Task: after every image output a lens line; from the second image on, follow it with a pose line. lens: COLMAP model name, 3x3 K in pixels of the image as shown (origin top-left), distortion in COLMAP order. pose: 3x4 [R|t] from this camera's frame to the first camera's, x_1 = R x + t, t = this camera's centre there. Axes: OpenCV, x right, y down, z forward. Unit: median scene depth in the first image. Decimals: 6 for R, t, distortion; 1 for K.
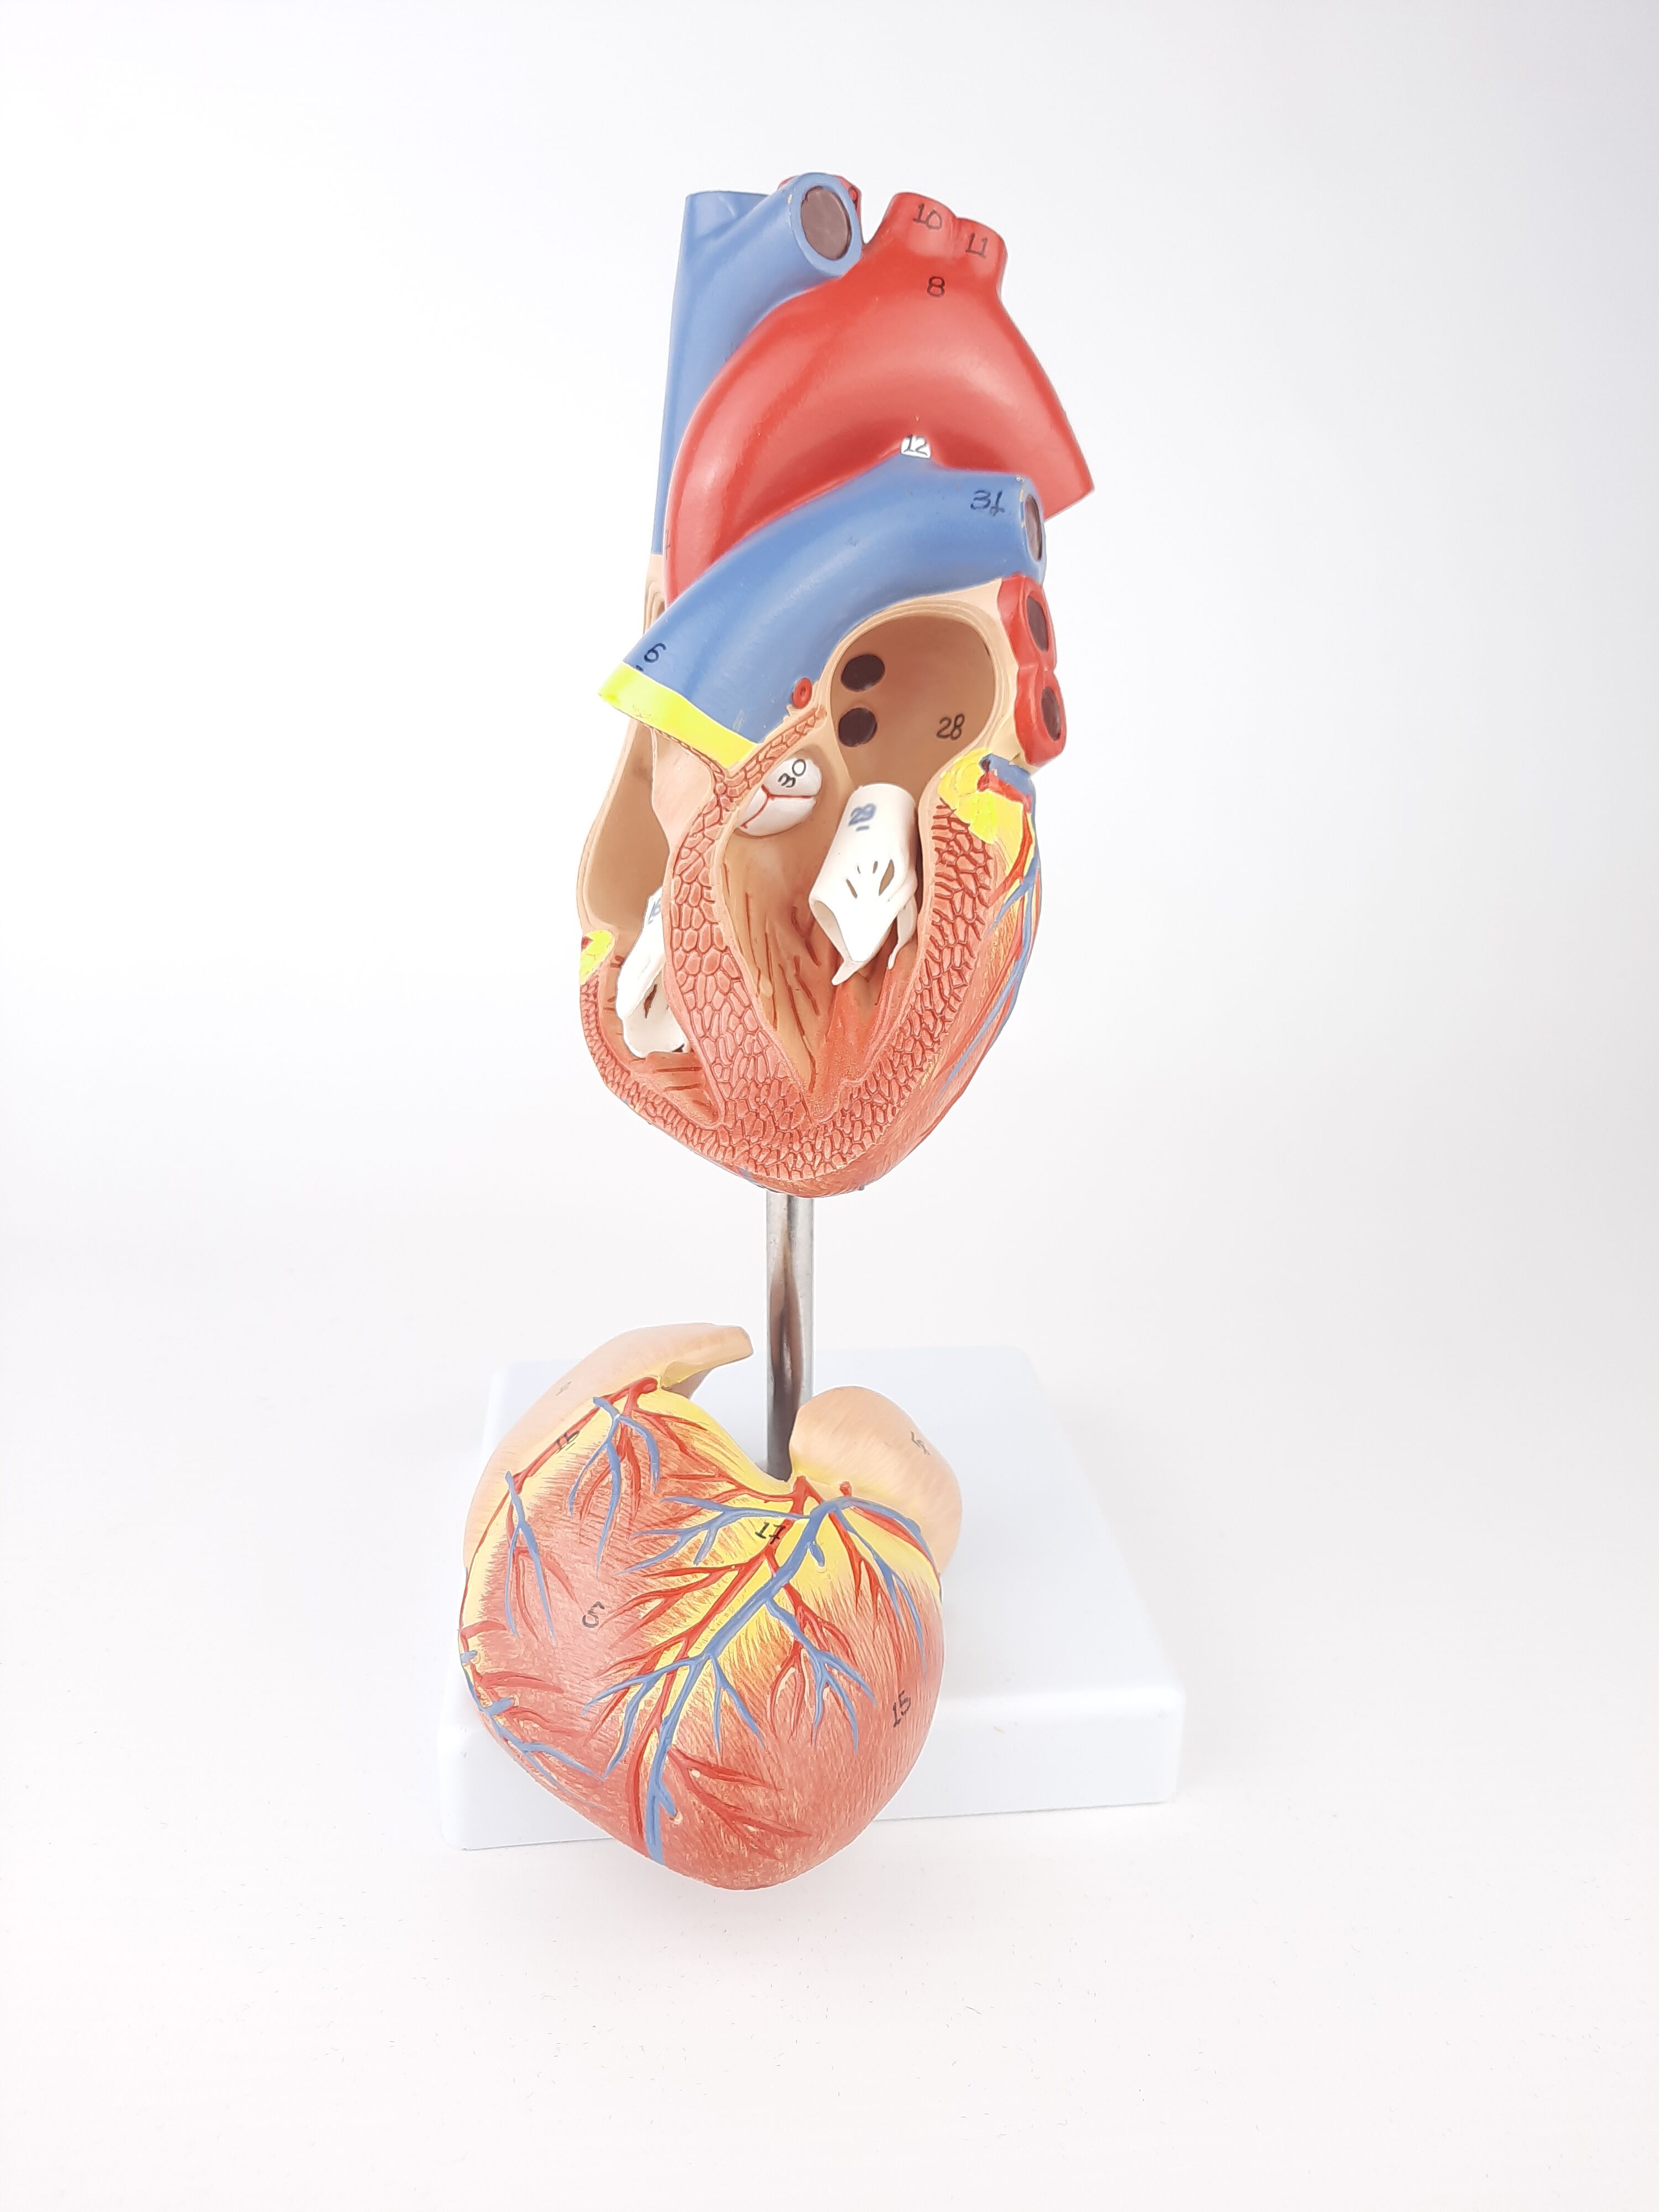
lens RADIAL K [[1614.8, 0, 829.5], [0, 1614.8, 1106.0], [0, 0, 1]] dist [-0.008022, -0.003785]
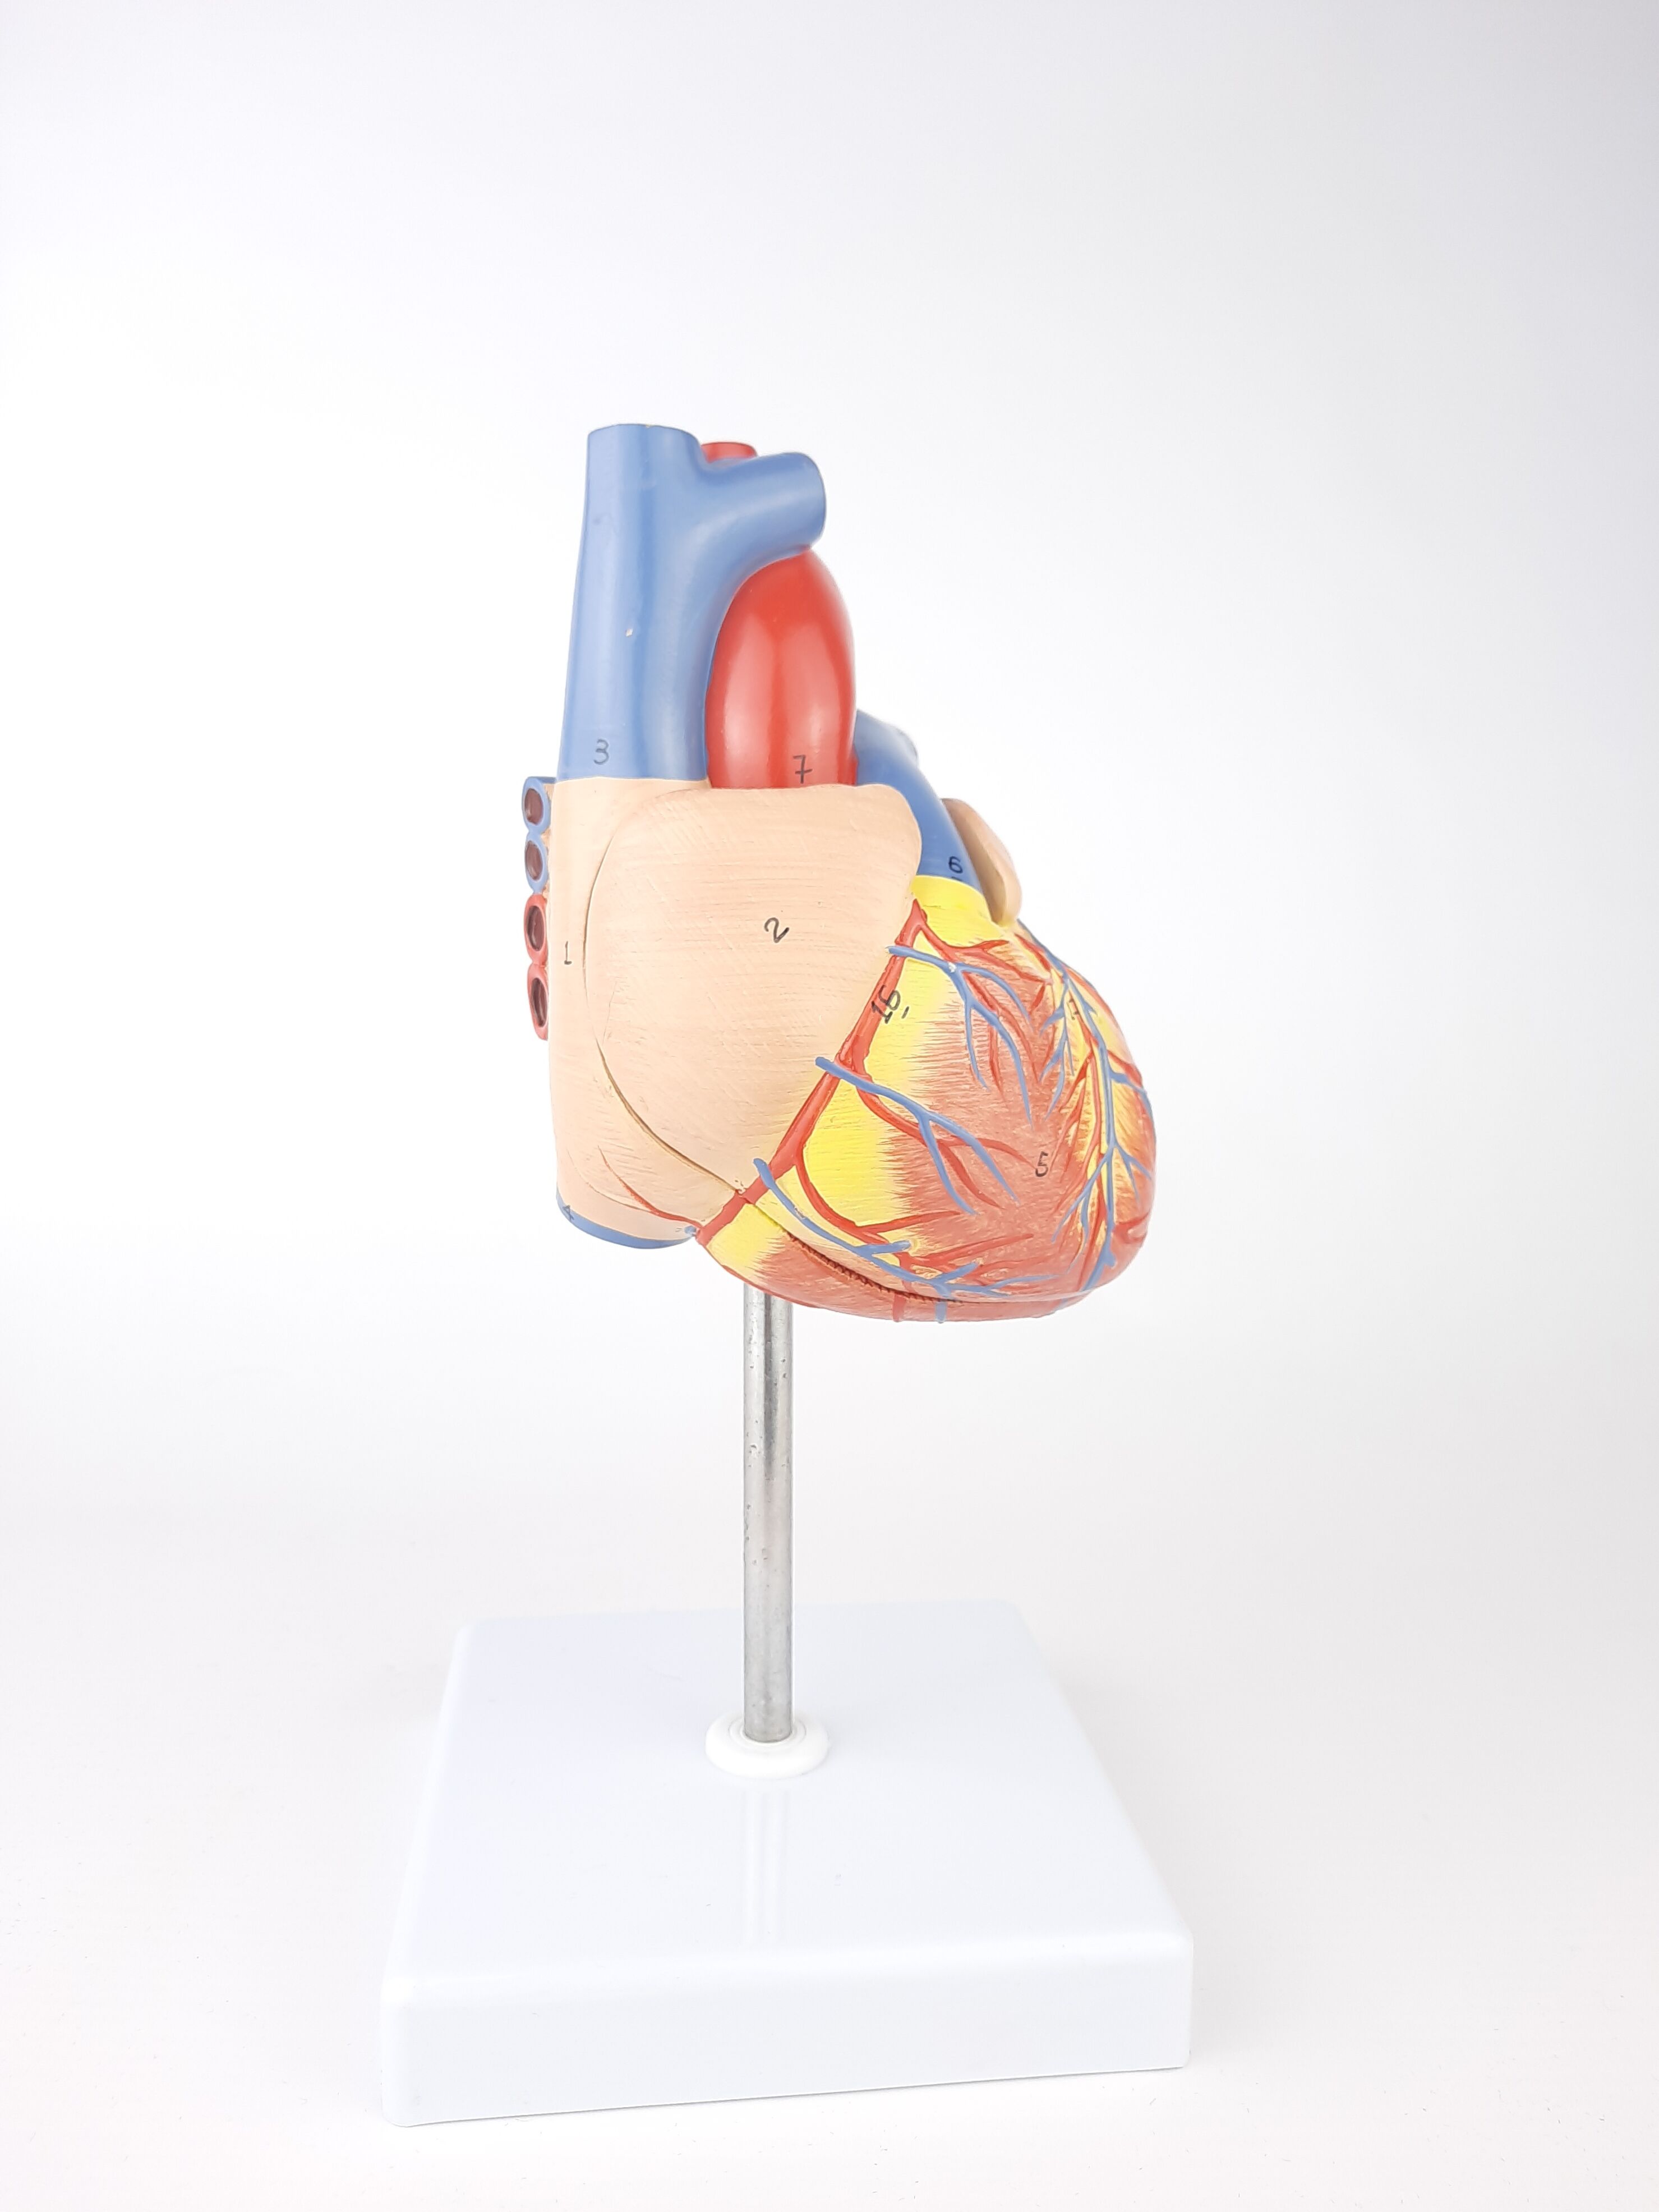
lens RADIAL K [[1681.3, 0, 829.5], [0, 1681.3, 1106.0], [0, 0, 1]] dist [0.038471, -0.129064]
pose [[0.483485, -0.494937, 0.721997, -0.961368], [-0.212656, 0.733686, 0.645355, -0.372567], [-0.849129, -0.465556, 0.249474, 0.859206]]
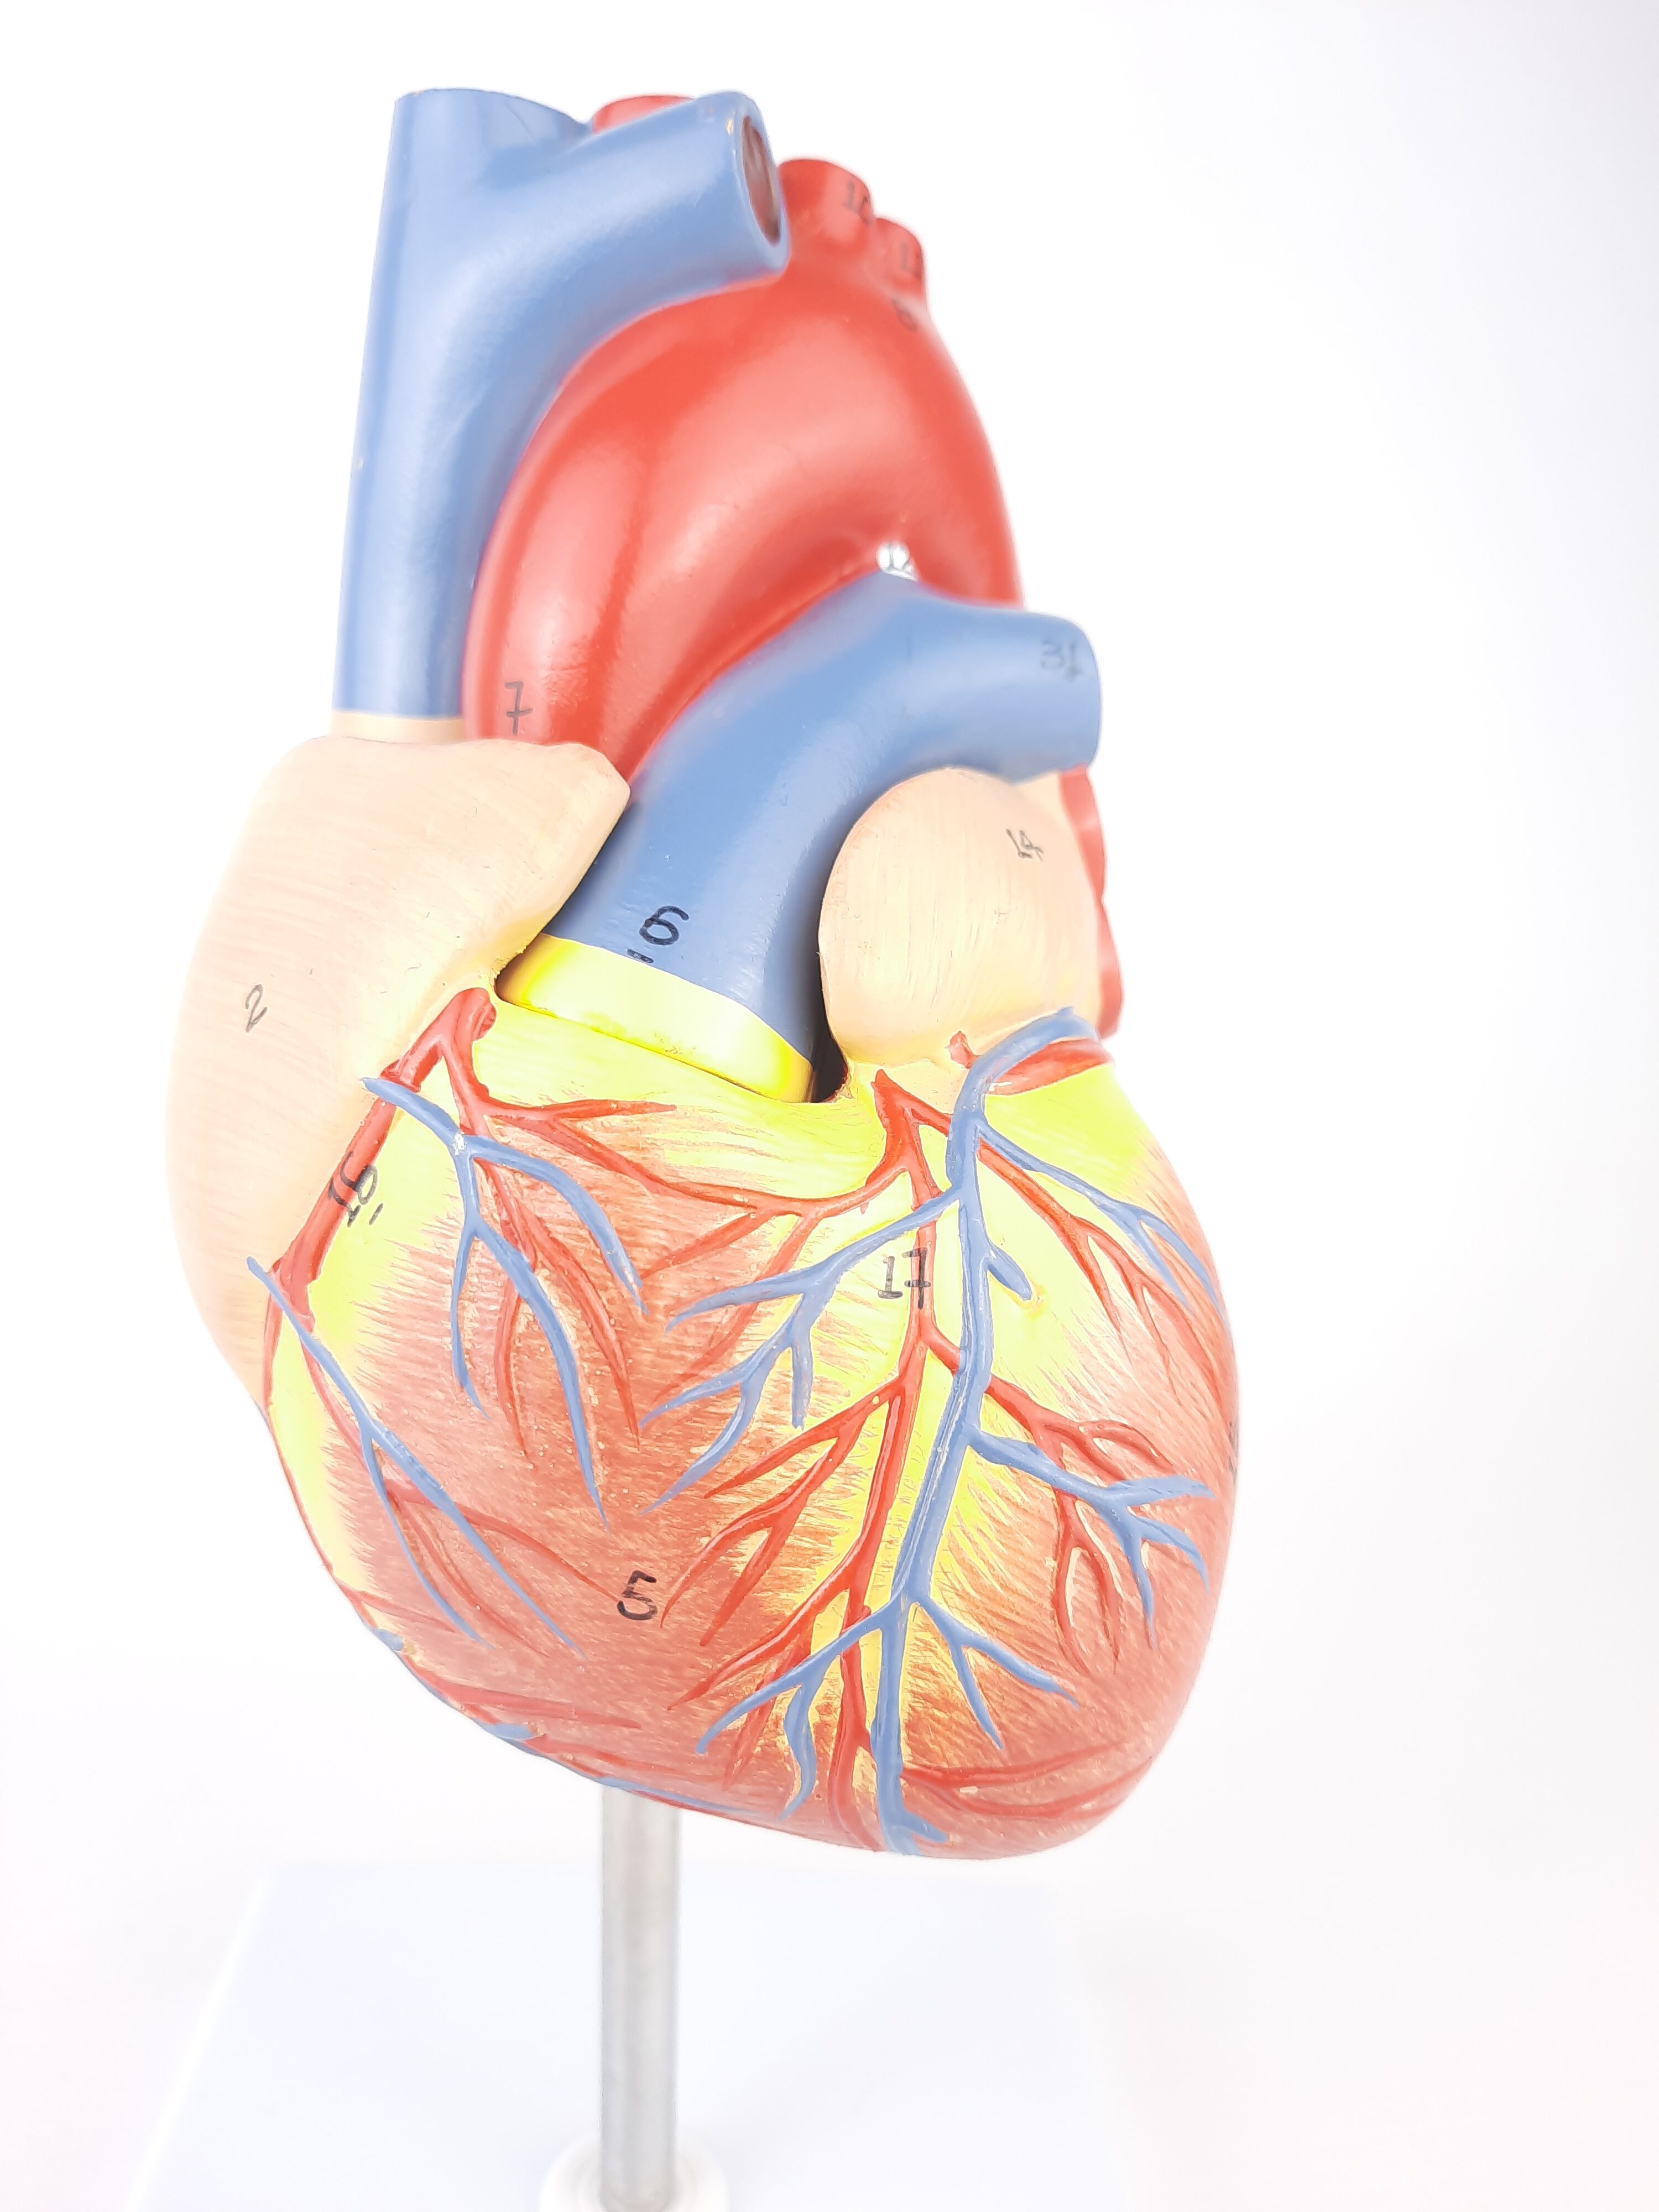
lens RADIAL K [[1681.5, 0, 829.5], [0, 1681.5, 1106.0], [0, 0, 1]] dist [0.038471, -0.129064]
pose [[0.920257, -0.375775, 0.109178, -0.093951], [0.195703, 0.683564, 0.703165, -0.119419], [-0.338862, -0.625726, 0.702595, 0.718278]]
